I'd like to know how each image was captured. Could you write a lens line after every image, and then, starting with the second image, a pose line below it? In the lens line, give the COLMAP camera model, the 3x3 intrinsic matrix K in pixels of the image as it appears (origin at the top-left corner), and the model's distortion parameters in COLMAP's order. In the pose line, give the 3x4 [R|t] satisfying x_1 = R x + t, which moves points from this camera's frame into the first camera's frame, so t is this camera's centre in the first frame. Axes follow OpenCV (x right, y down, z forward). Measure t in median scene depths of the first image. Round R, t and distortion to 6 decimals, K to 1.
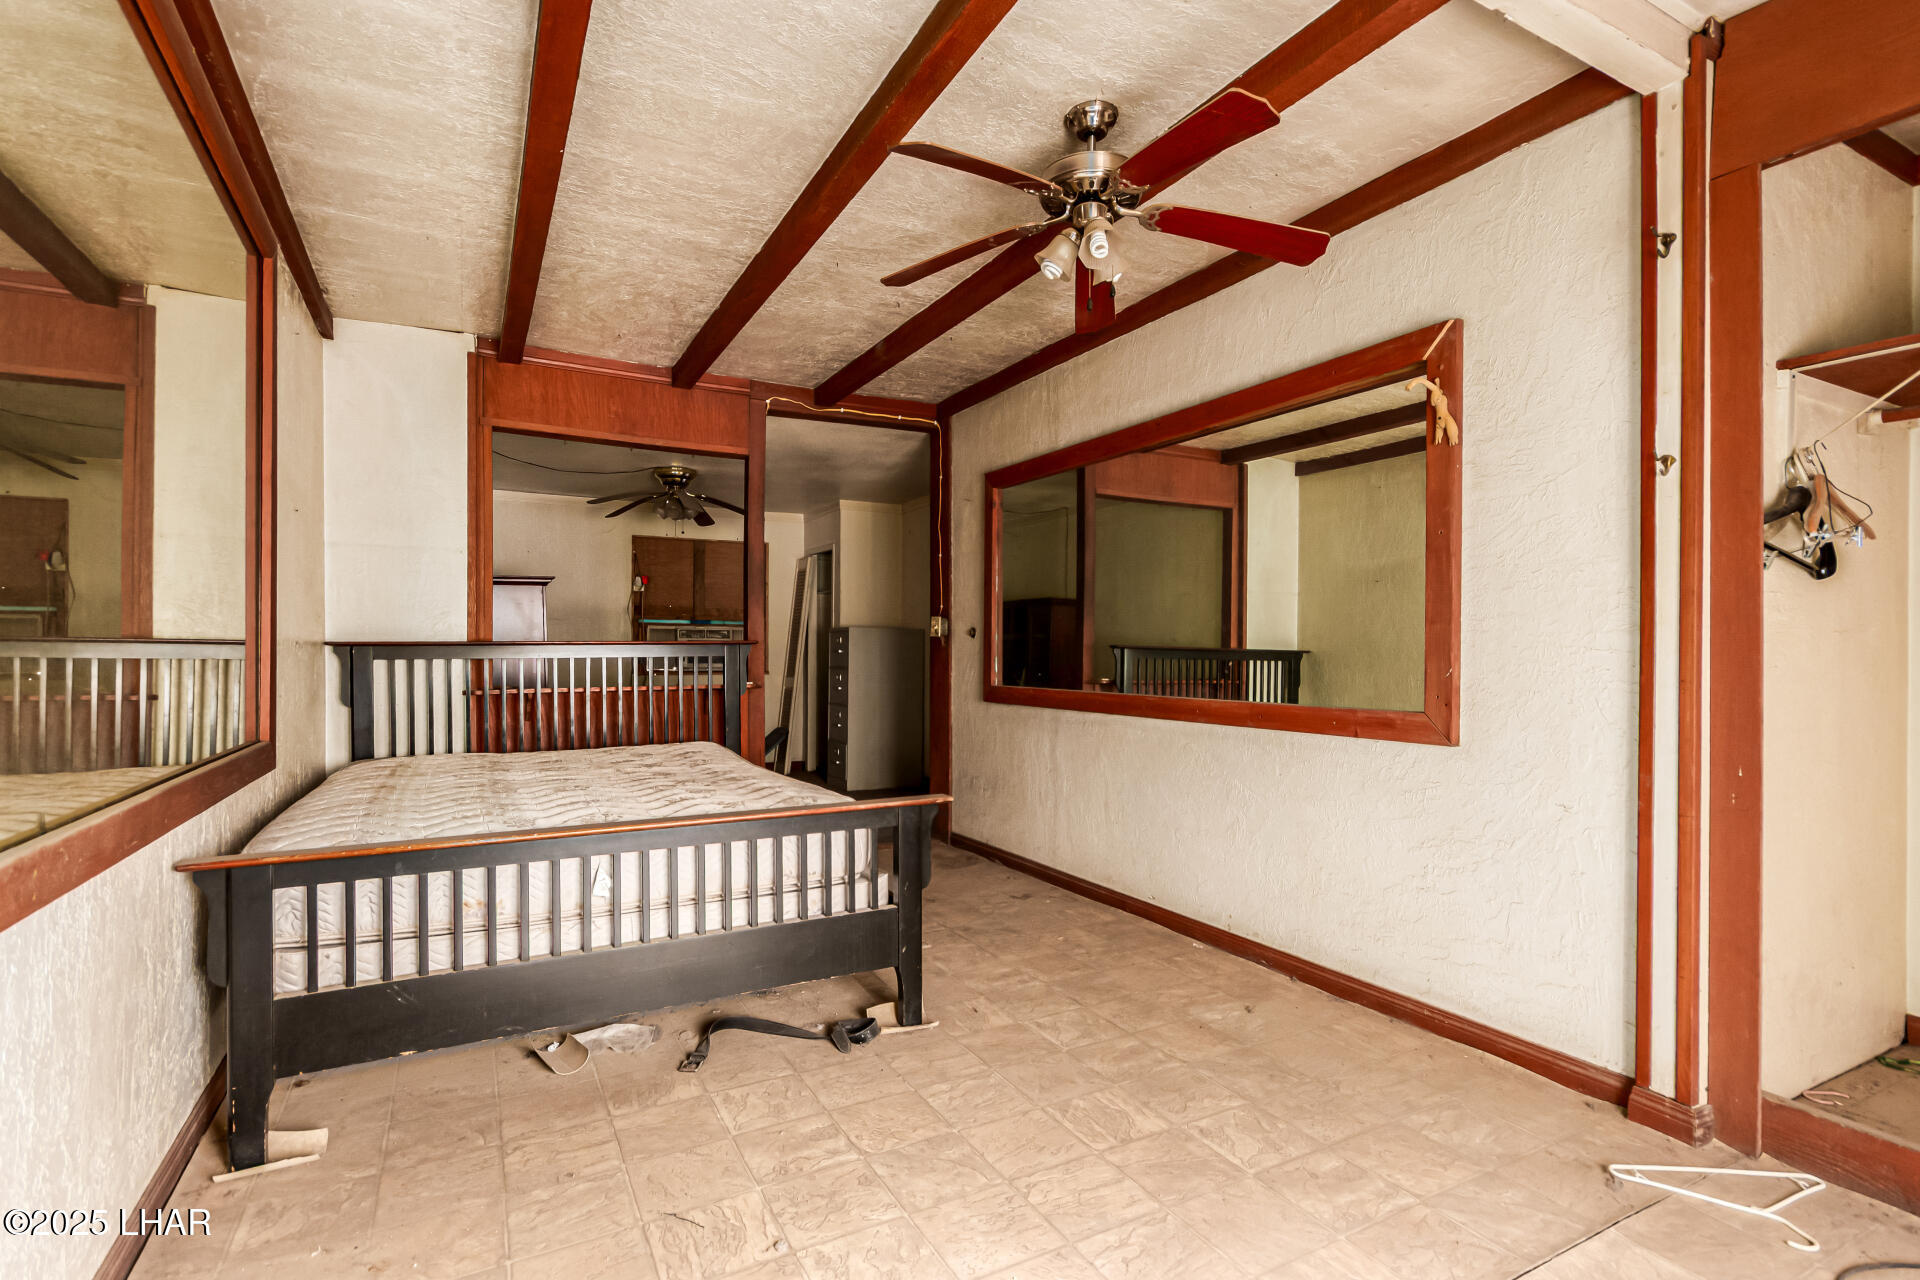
lens RADIAL K [[934.2, 0, 960.0], [0, 934.2, 640.0], [0, 0, 1]] dist [-0.009611, 0.000444]
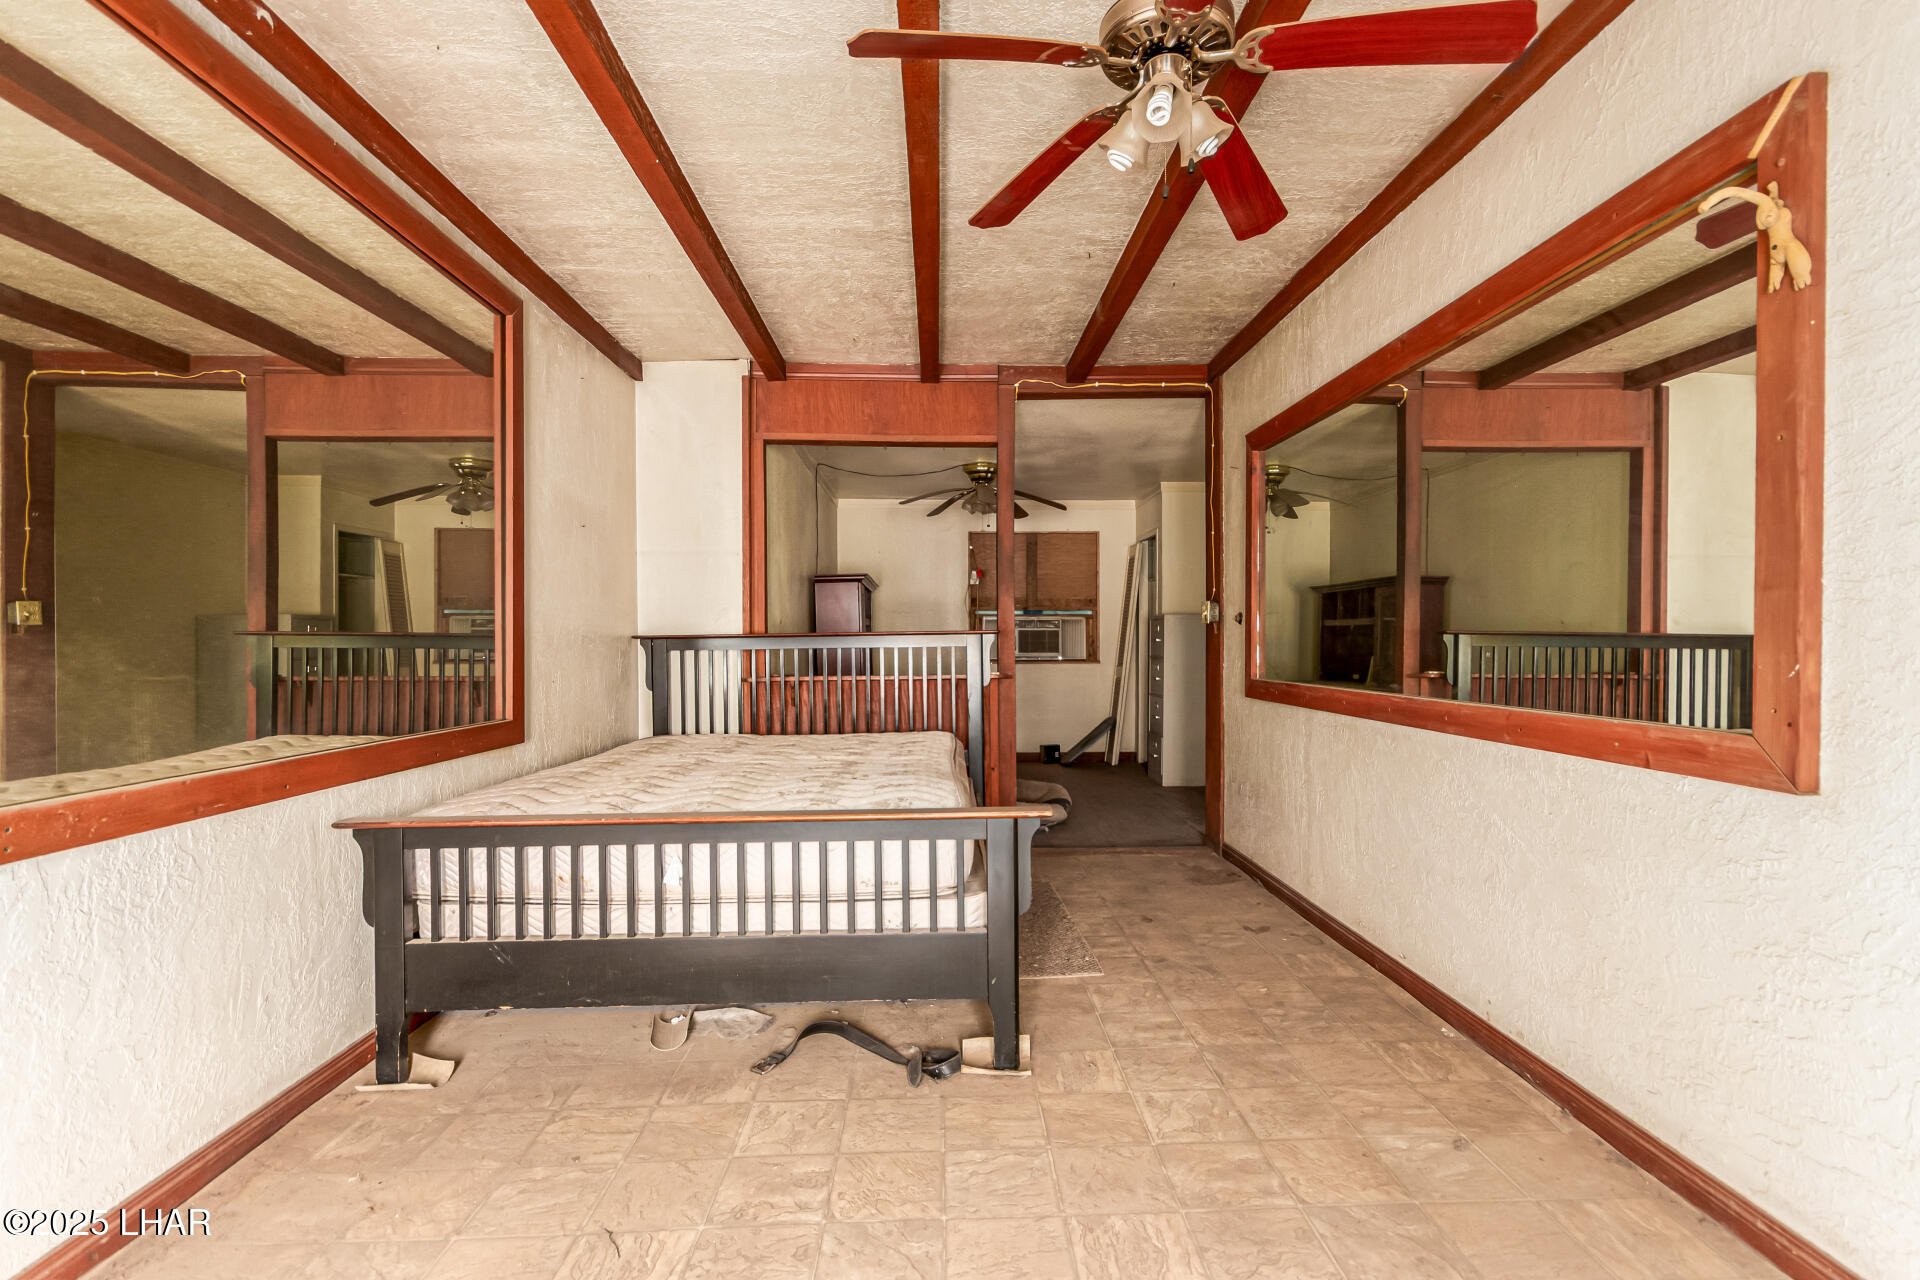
lens RADIAL K [[895.9, 0, 965.8], [0, 895.9, 636.8], [0, 0, 1]] dist [-0.003453, 0.000197]
pose [[0.891509, -0.008632, -0.452921, 0.211222], [0.012815, 0.999899, 0.006168, 0.001802], [0.452822, -0.011303, 0.891529, 0.169131]]
